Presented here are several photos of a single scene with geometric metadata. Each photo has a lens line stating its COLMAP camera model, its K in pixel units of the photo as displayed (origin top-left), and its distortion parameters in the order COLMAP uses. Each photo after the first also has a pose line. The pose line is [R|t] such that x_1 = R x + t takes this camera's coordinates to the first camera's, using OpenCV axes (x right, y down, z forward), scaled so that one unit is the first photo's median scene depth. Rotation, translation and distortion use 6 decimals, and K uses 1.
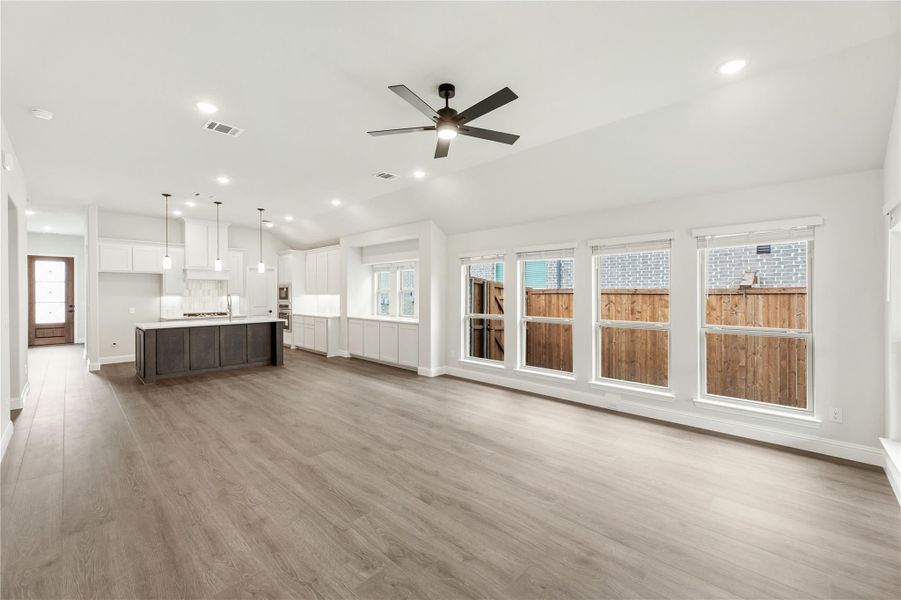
lens RADIAL K [[367.3, 0, 457.2], [0, 367.3, 292.6], [0, 0, 1]] dist [0.003718, 0.001219]
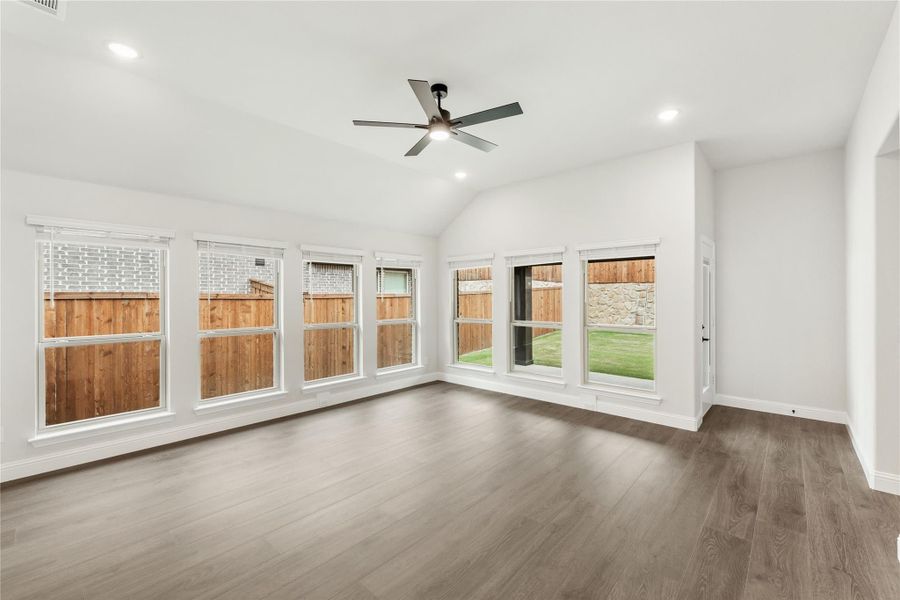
lens RADIAL K [[382.6, 0, 445.5], [0, 382.6, 296.9], [0, 0, 1]] dist [0.012496, 0.000186]
pose [[-0.016759, 0.004288, 0.999850, -1.095491], [-0.000407, 0.999991, -0.004295, 0.004982], [-0.999859, -0.000479, -0.016757, 1.049339]]
